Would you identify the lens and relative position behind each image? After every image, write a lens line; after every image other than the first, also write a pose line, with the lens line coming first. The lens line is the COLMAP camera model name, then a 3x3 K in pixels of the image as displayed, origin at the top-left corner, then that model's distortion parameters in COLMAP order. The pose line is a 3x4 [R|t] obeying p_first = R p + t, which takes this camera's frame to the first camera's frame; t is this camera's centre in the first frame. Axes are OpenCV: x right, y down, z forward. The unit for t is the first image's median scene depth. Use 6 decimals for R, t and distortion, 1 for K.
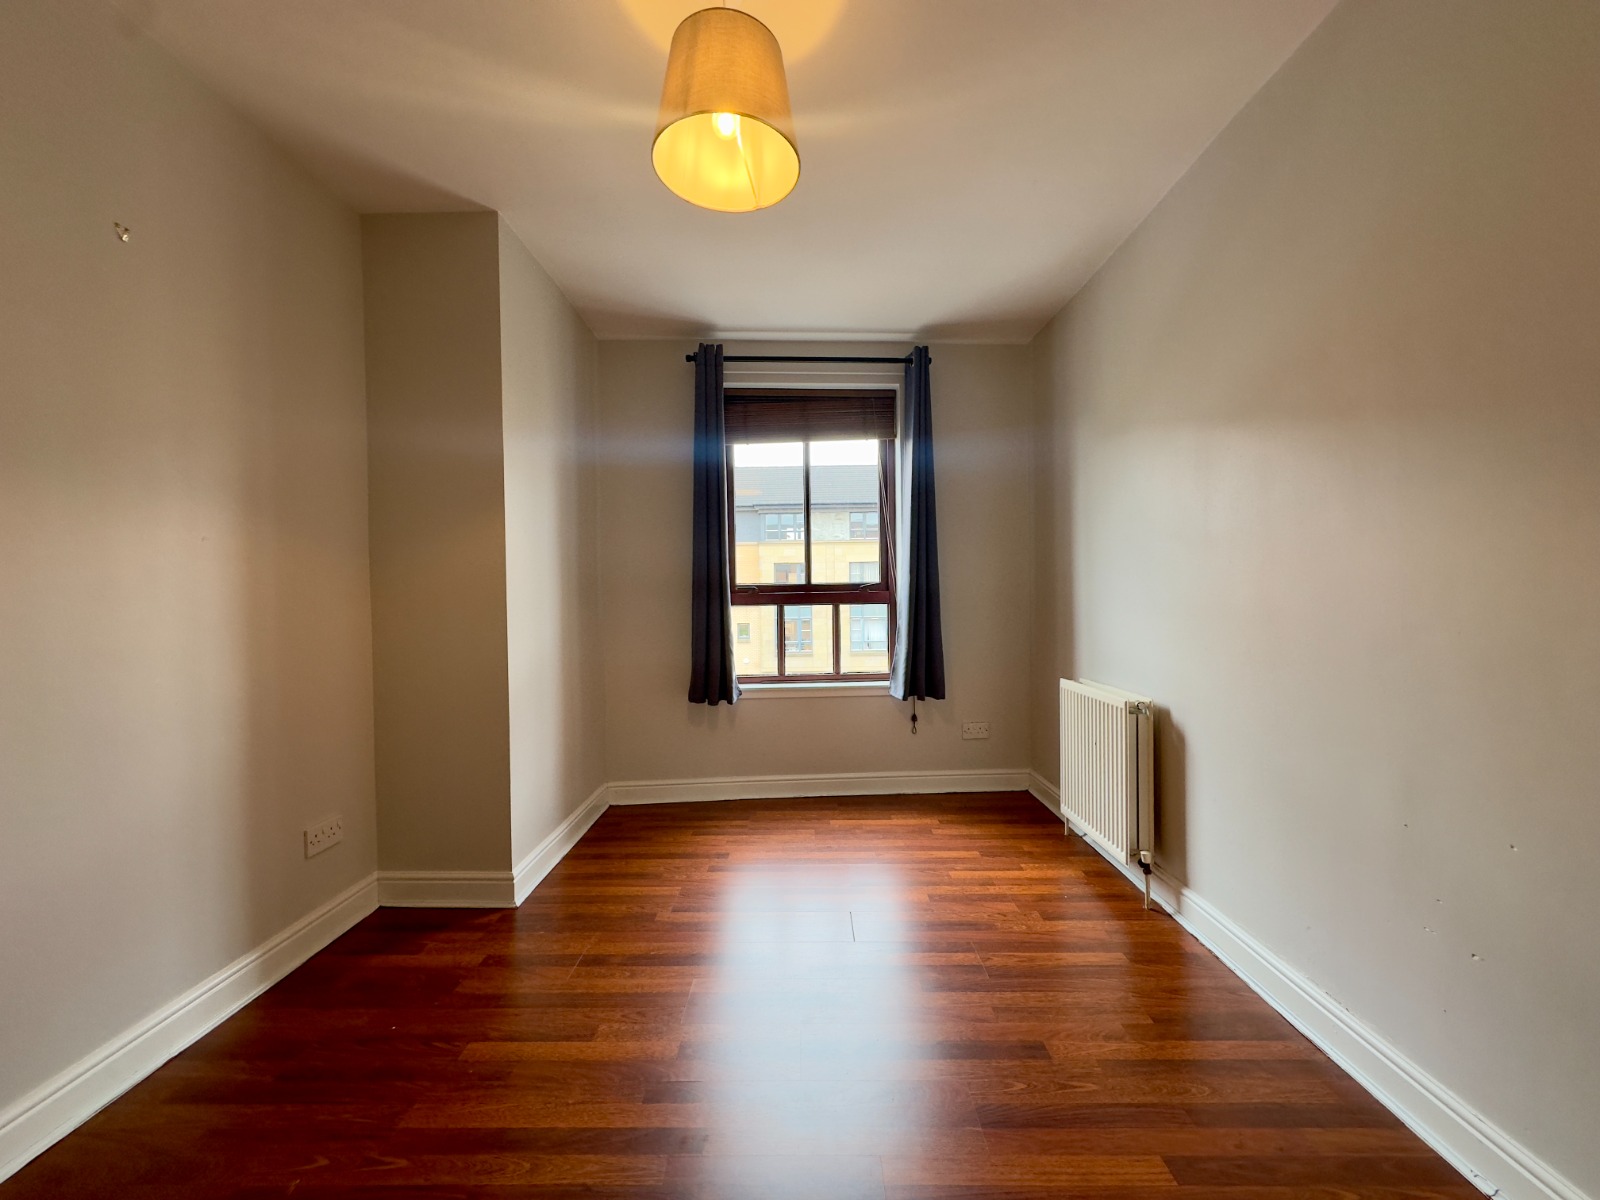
lens RADIAL K [[642.8, 0, 800.0], [0, 642.8, 600.0], [0, 0, 1]] dist [0.013794, -0.000004]
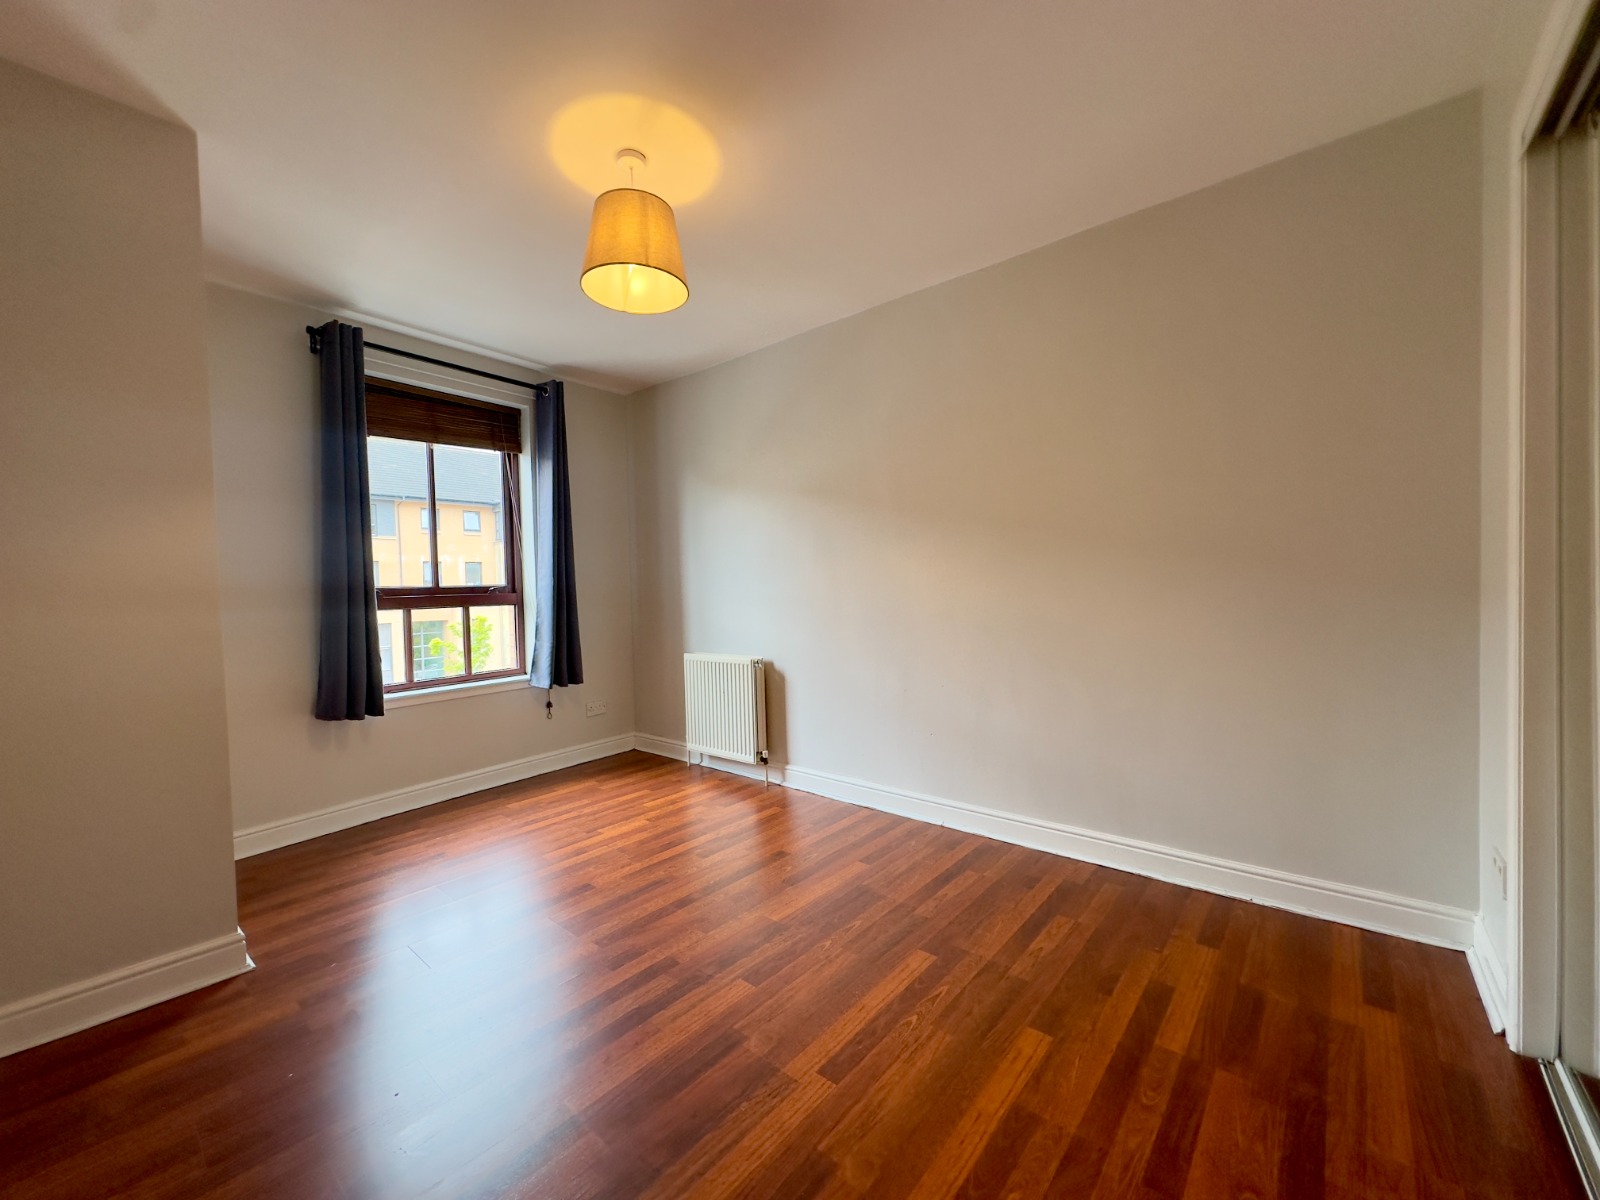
lens RADIAL K [[646.8, 0, 800.0], [0, 646.8, 600.0], [0, 0, 1]] dist [0.000127, 0.000125]
pose [[0.635995, -0.019785, 0.771440, -0.443211], [0.023197, 0.999710, 0.006515, 0.002101], [-0.771345, 0.013751, 0.636269, -0.070448]]
